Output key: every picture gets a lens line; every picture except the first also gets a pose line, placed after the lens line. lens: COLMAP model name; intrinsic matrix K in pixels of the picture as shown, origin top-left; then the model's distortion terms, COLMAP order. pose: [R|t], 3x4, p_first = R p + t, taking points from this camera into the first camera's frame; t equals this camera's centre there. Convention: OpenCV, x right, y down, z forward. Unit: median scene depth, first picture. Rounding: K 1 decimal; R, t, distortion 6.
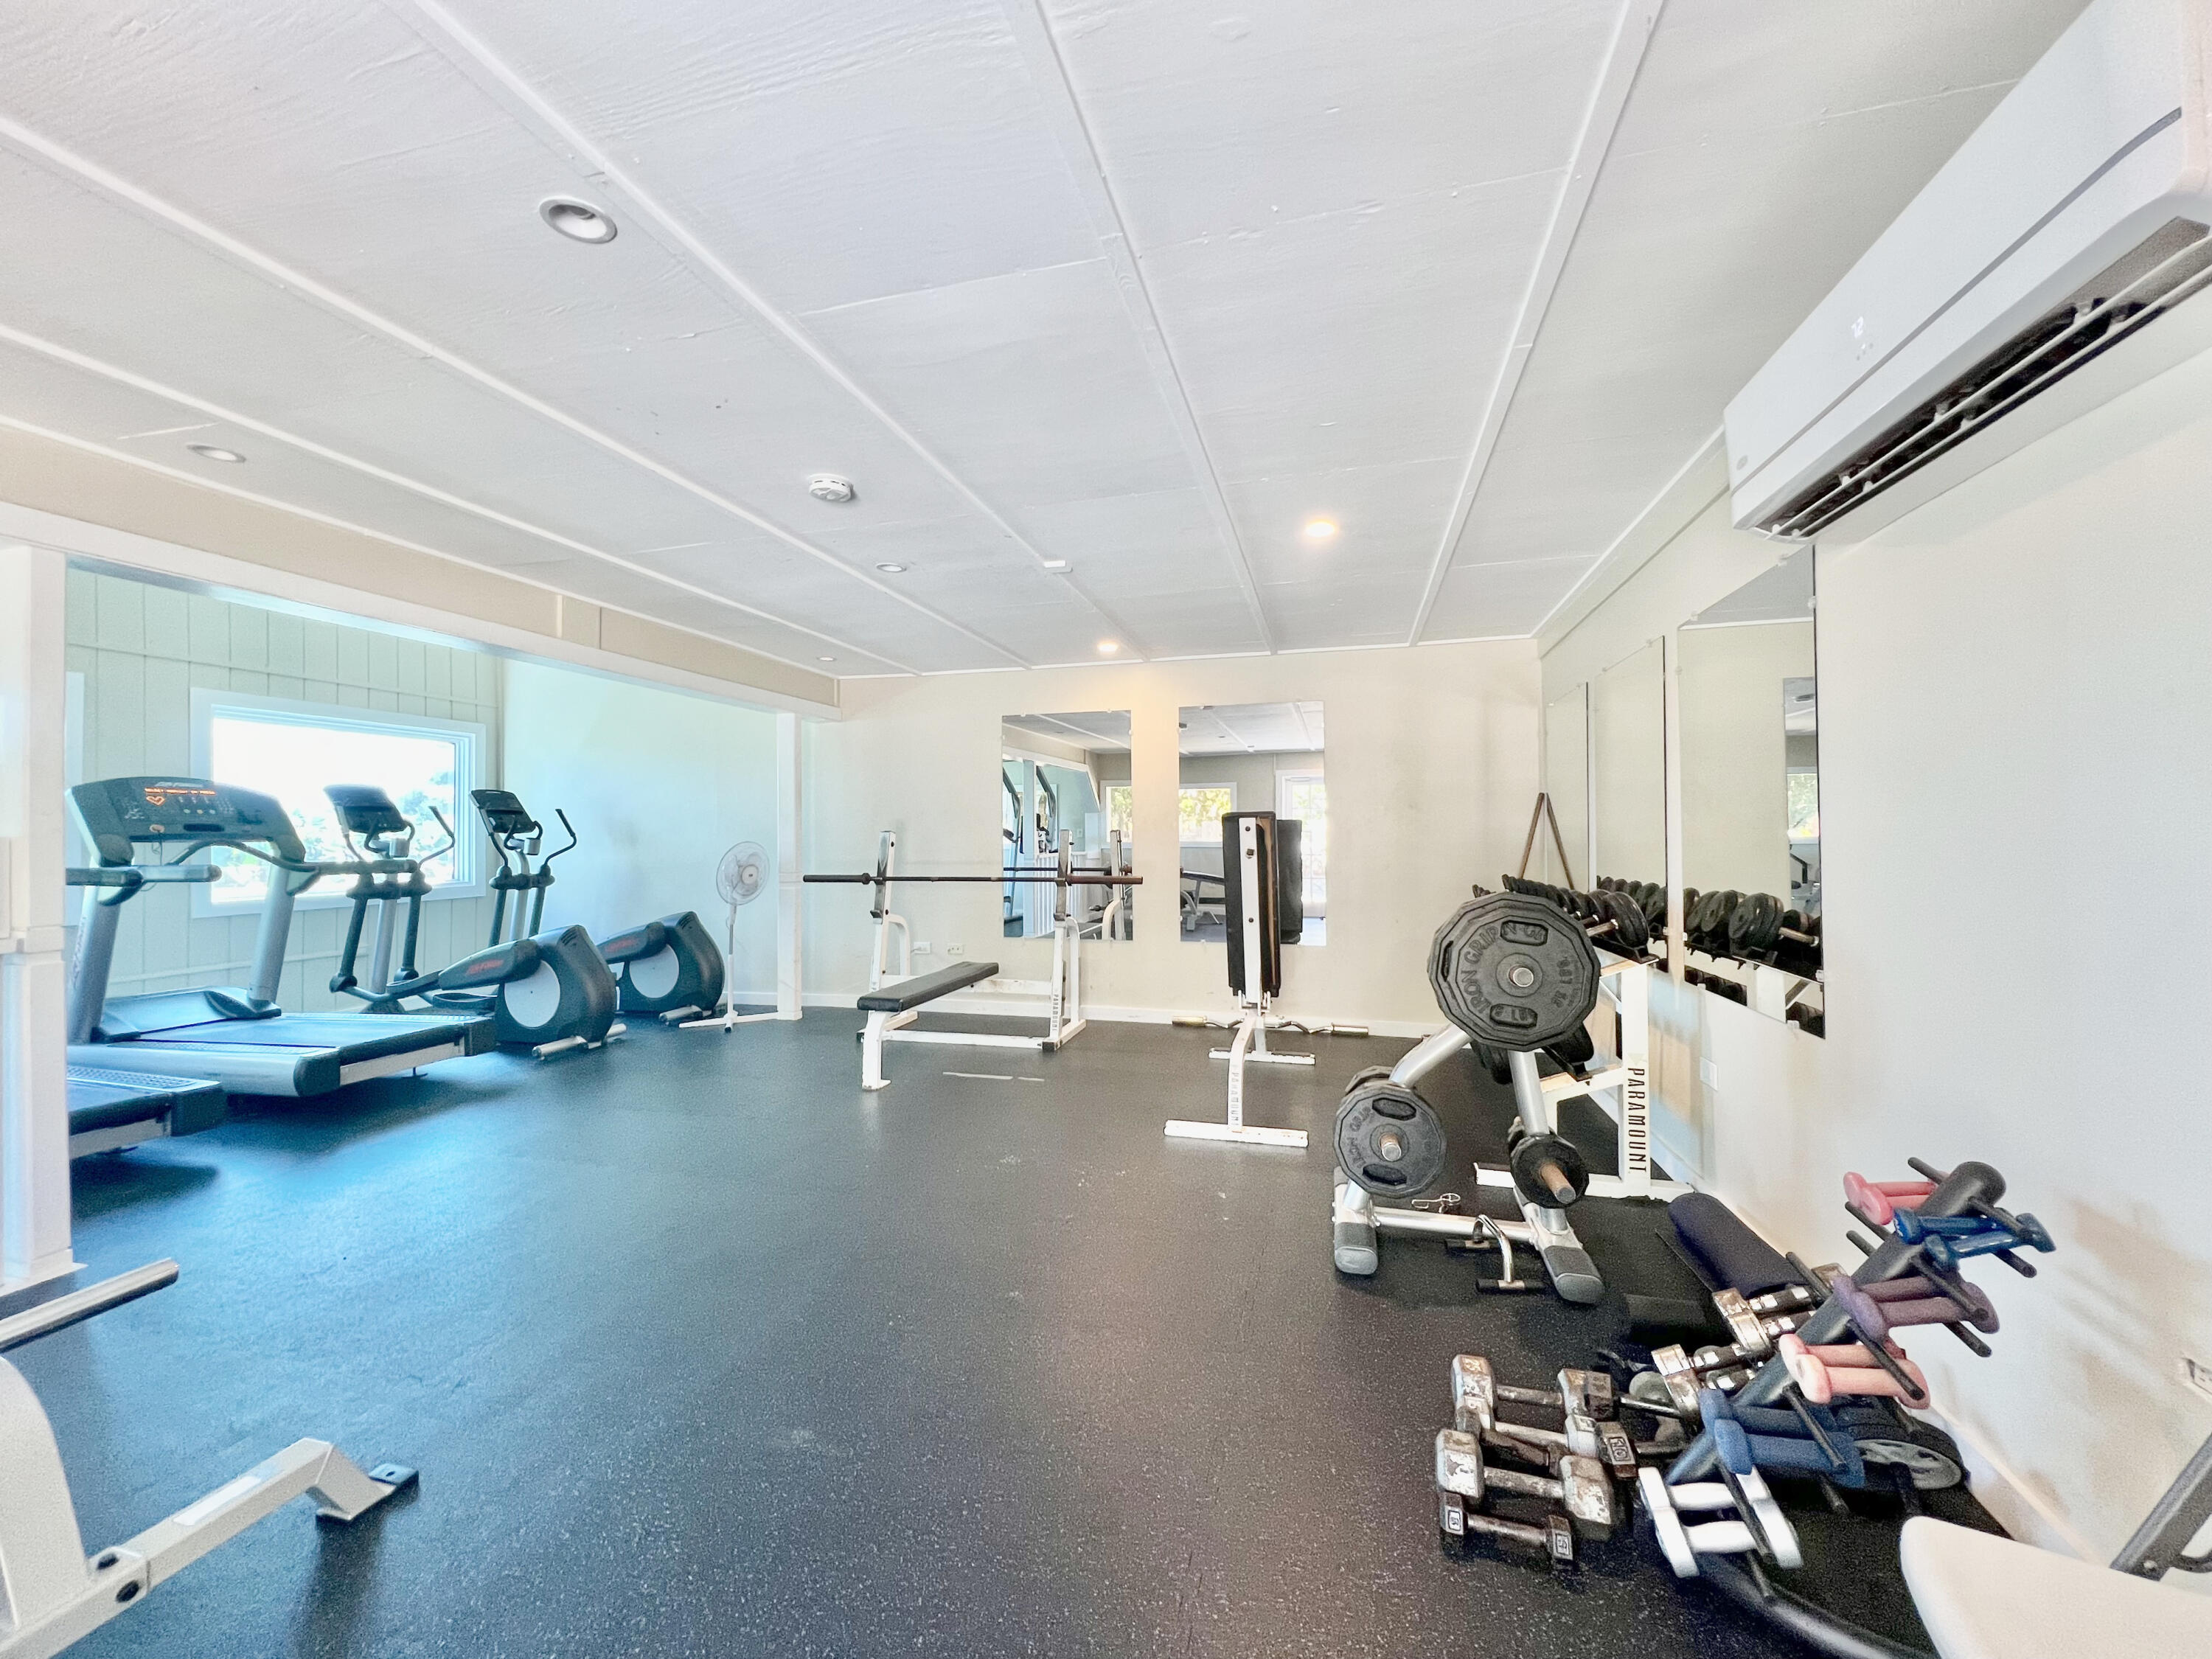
lens RADIAL K [[898.6, 0, 1106.0], [0, 898.6, 832.8], [0, 0, 1]] dist [0.000901, 0.000101]
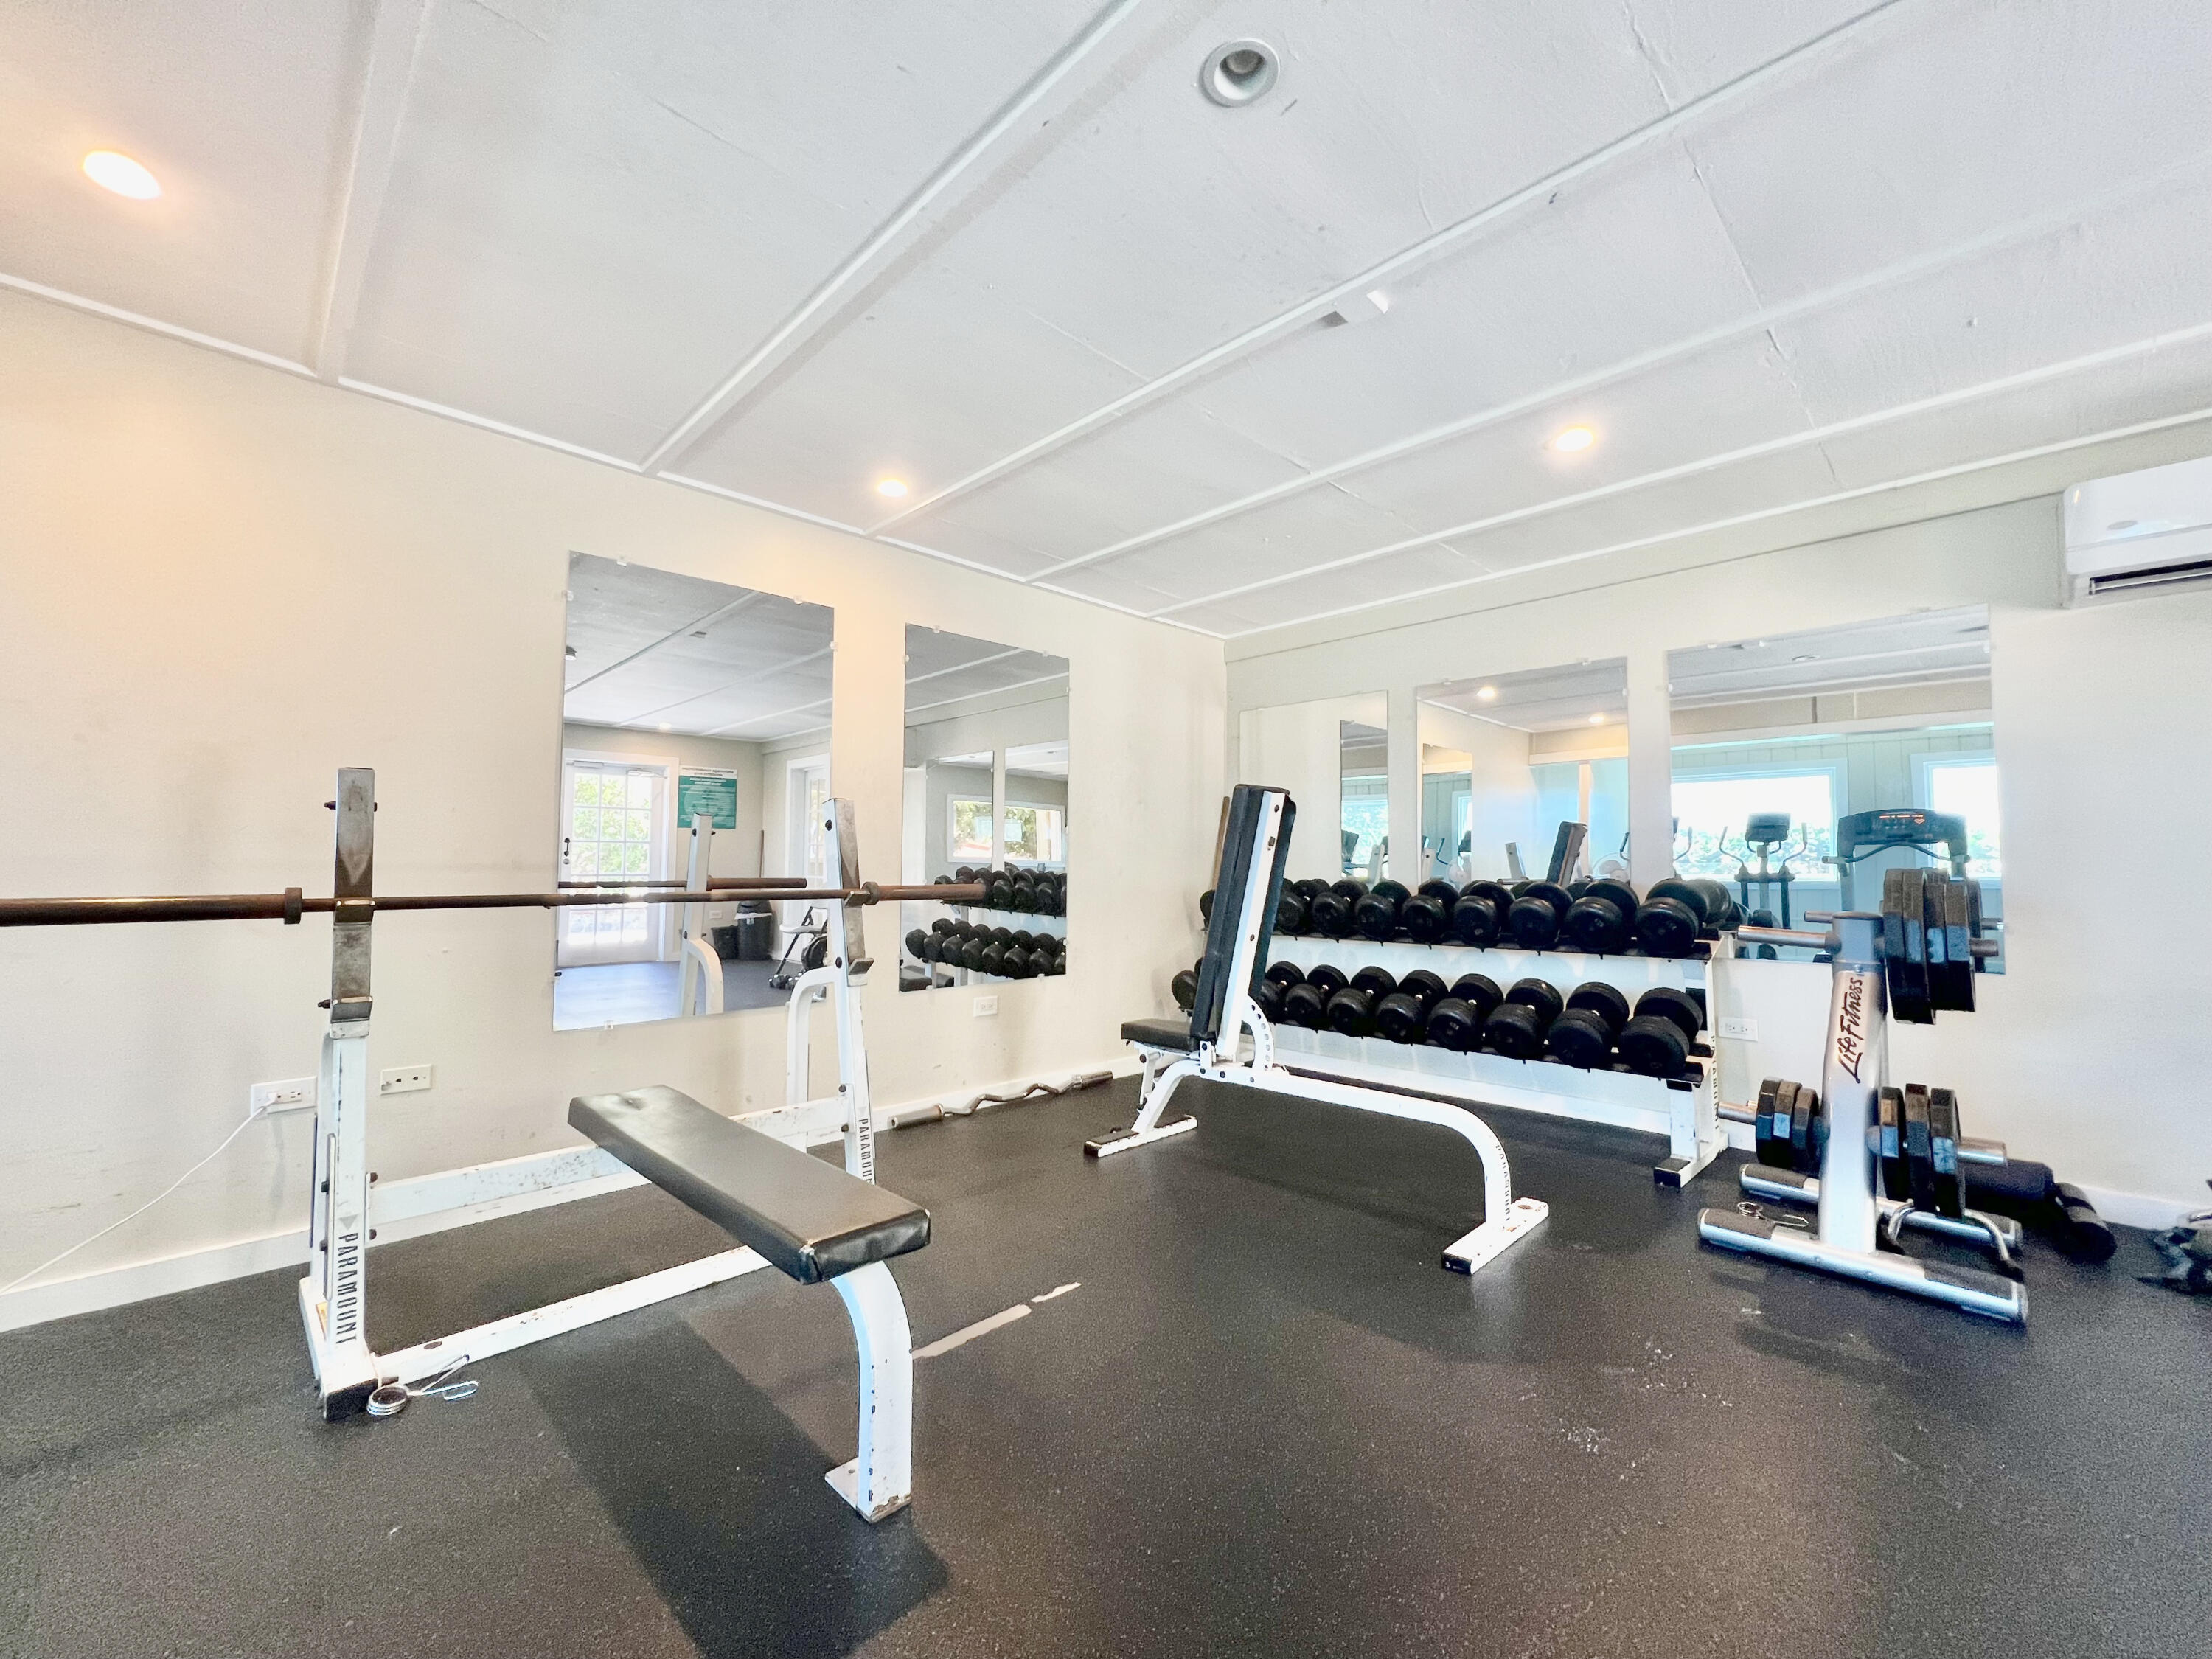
lens RADIAL K [[898.6, 0, 1104.0], [0, 898.6, 837.2], [0, 0, 1]] dist [0.000901, 0.000101]
pose [[0.506351, 0.038005, 0.861489, -0.405070], [-0.012987, 0.999251, -0.036449, 0.034099], [-0.862229, 0.007267, 0.506466, 0.575557]]
